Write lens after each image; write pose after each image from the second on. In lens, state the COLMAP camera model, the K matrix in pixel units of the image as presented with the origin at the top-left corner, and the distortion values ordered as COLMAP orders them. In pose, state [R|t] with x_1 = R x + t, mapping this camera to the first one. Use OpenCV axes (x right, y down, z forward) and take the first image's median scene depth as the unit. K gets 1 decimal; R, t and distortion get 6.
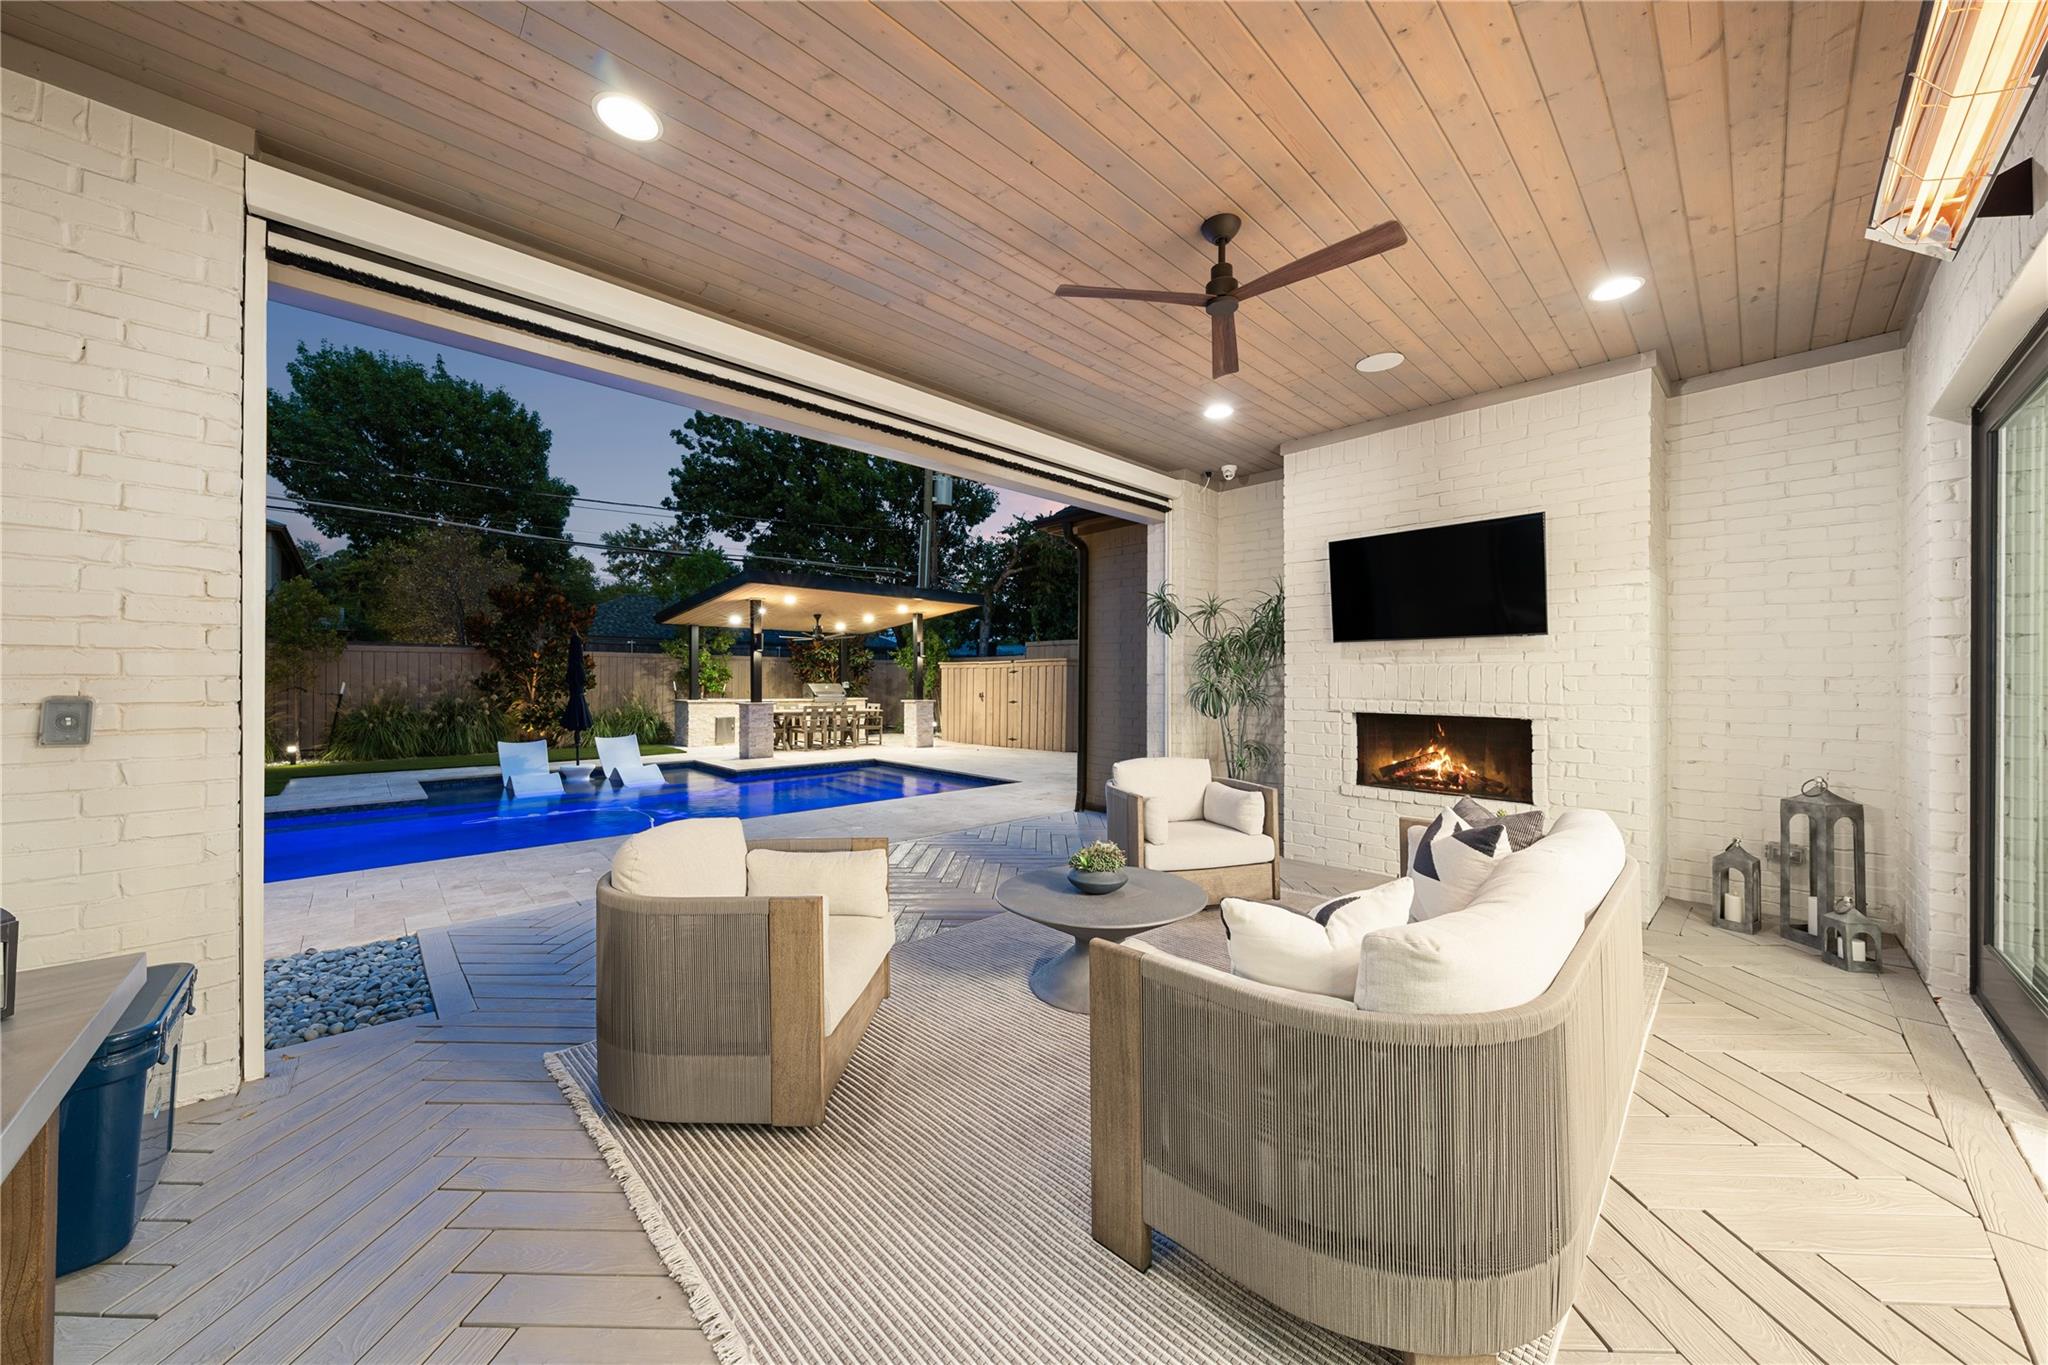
lens RADIAL K [[696.5, 0, 1024.0], [0, 696.5, 682.5], [0, 0, 1]] dist [-0.001406, -0.000039]
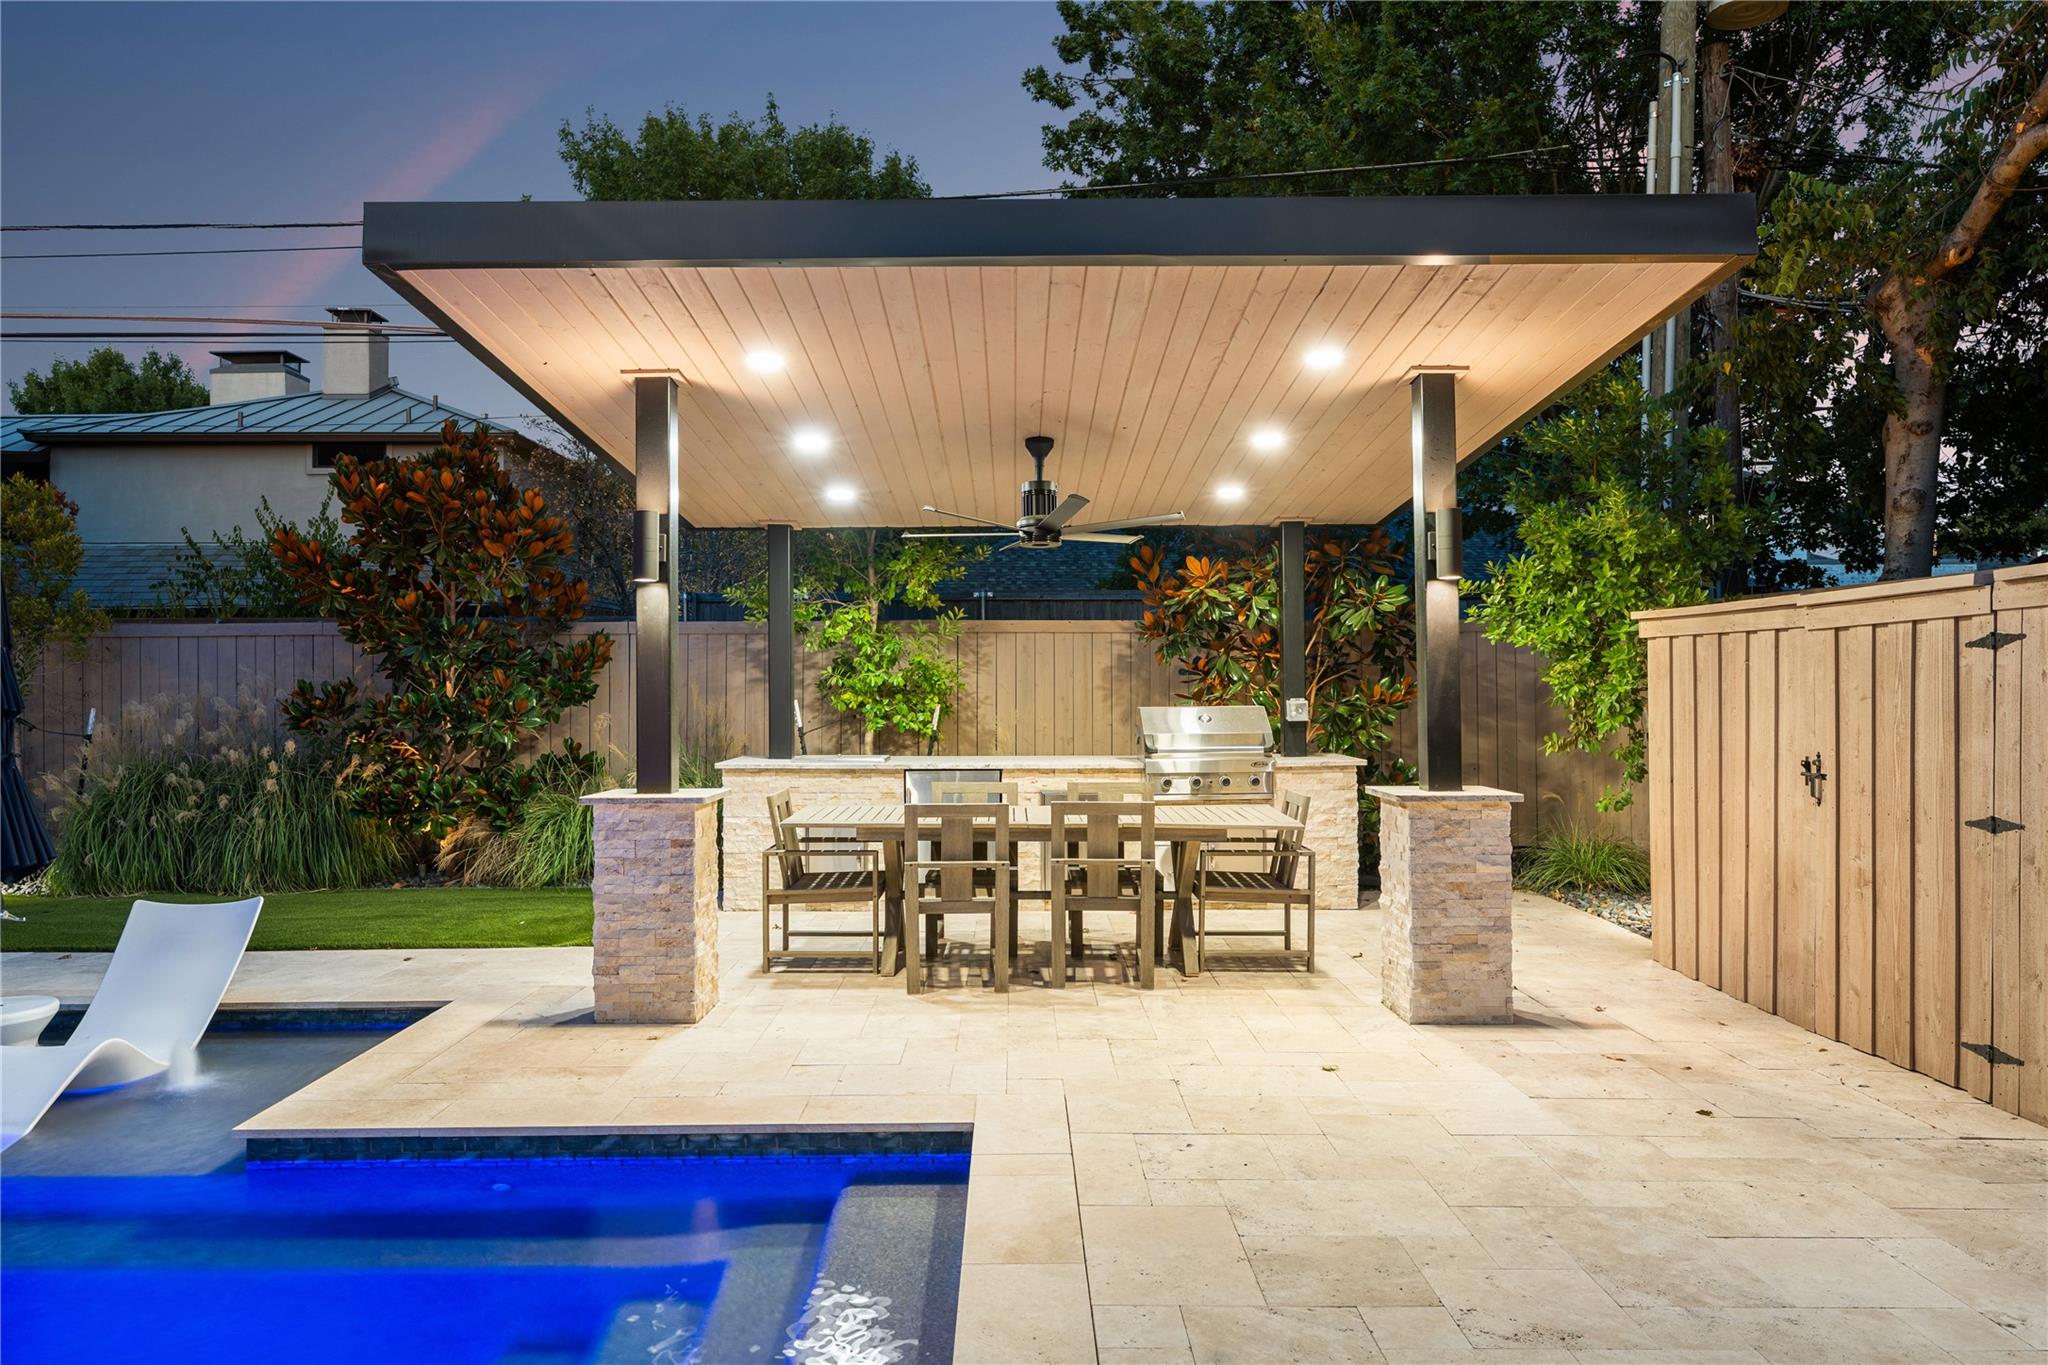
lens RADIAL K [[1357.7, 0, 1024.0], [0, 1357.7, 682.5], [0, 0, 1]] dist [0.003754, 0.001261]
pose [[0.733877, -0.009956, -0.679209, 0.032912], [0.006323, 0.999949, -0.007826, -0.004078], [0.679253, 0.001449, 0.733903, 0.582319]]
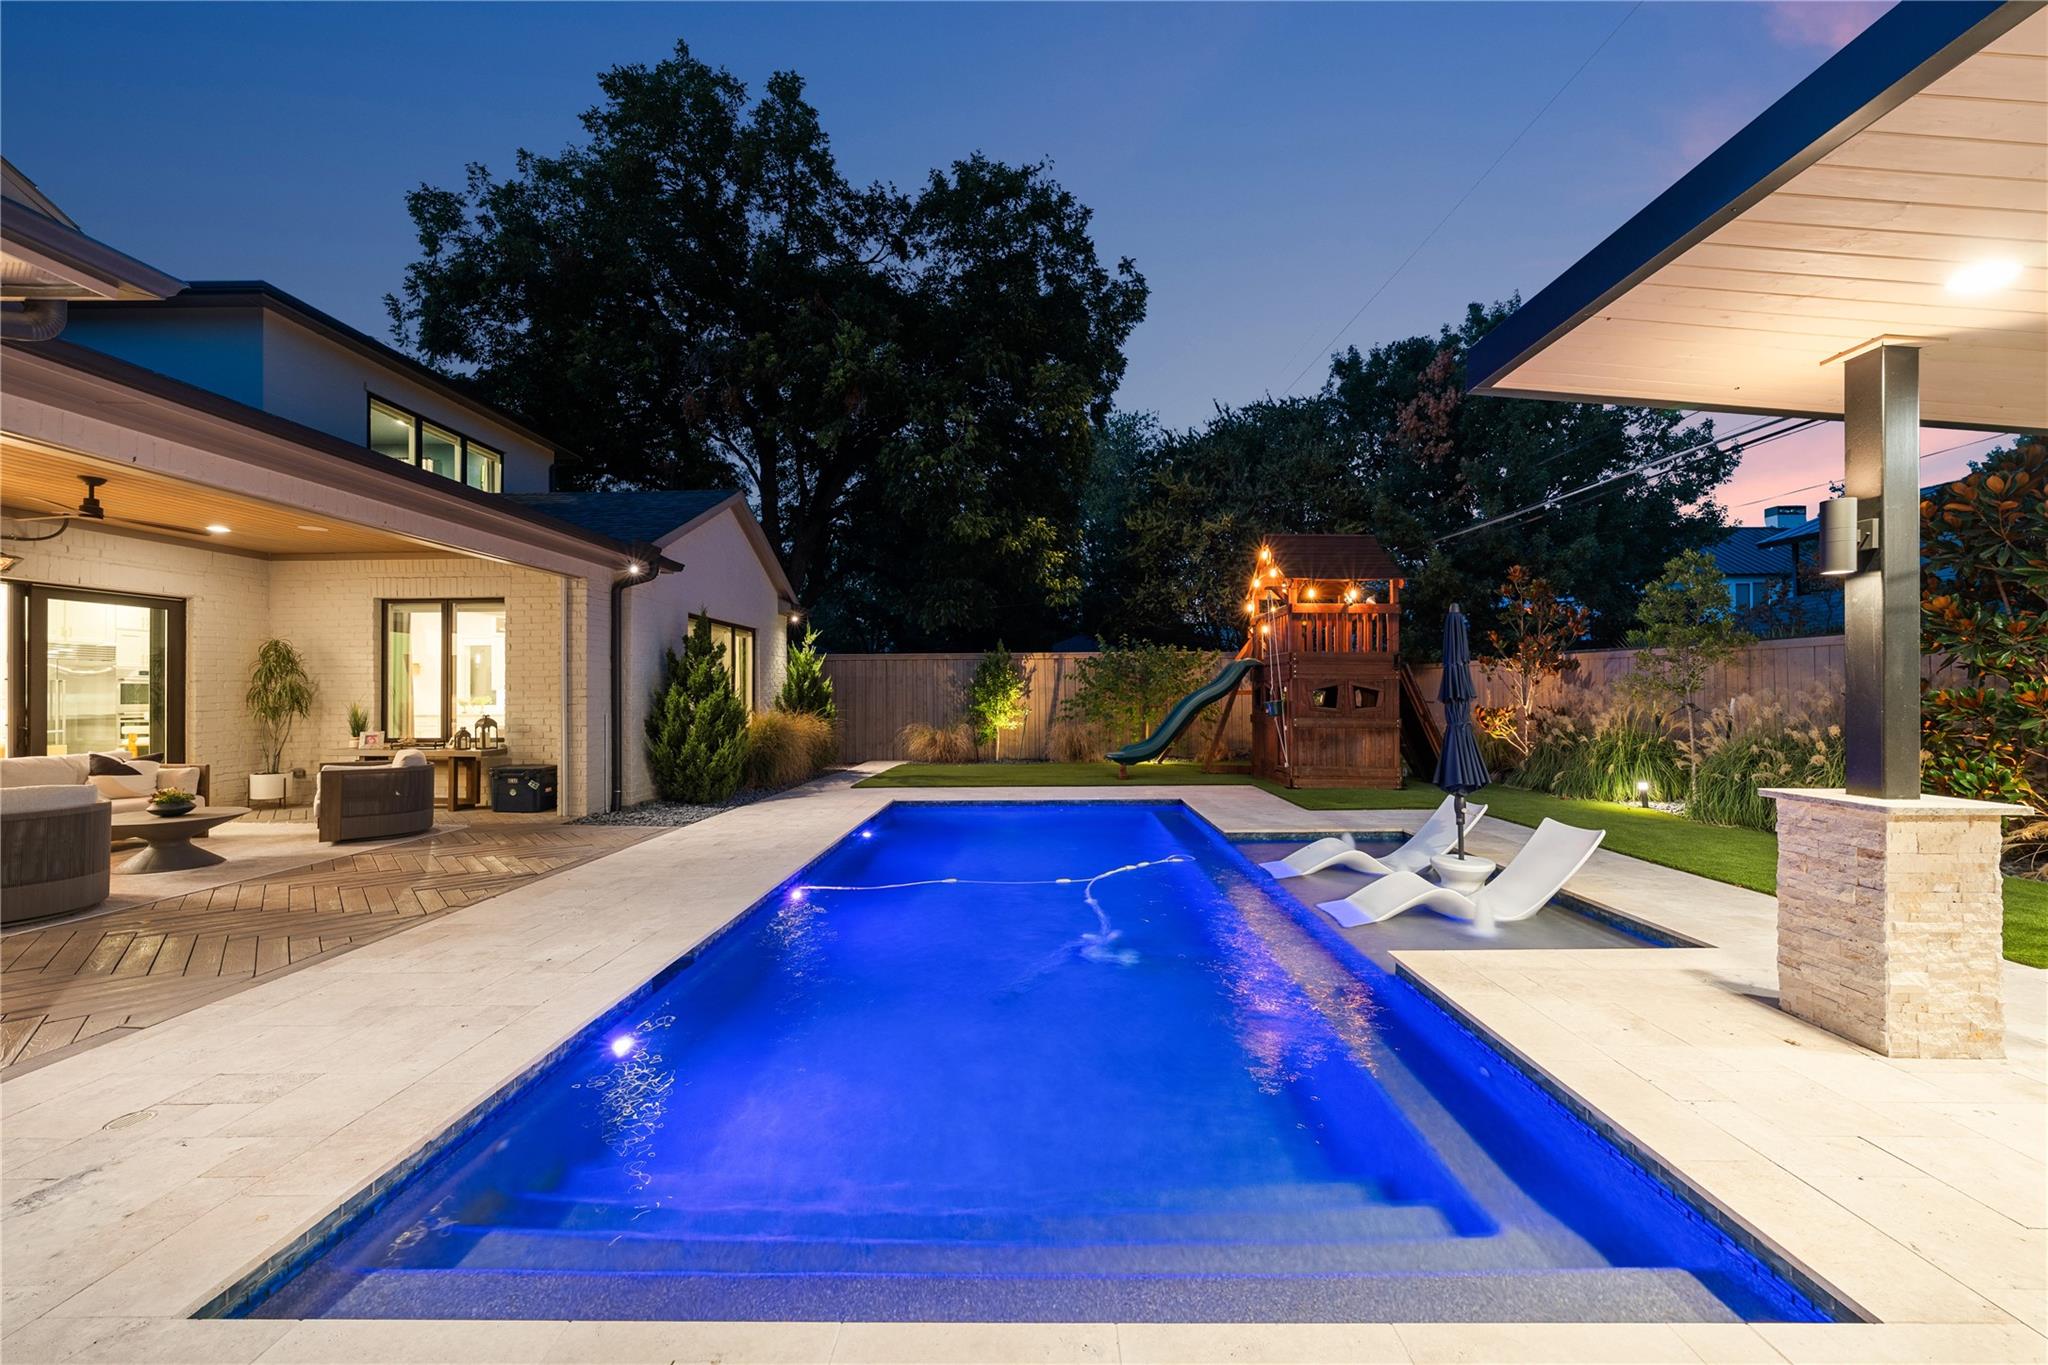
lens RADIAL K [[756.3, 0, 1024.0], [0, 756.3, 682.5], [0, 0, 1]] dist [0.000648, 0.000073]
pose [[-0.696567, -0.008243, -0.717444, -0.005915], [0.000289, 0.999931, -0.011769, -0.004435], [0.717491, -0.008405, -0.696517, 0.784431]]
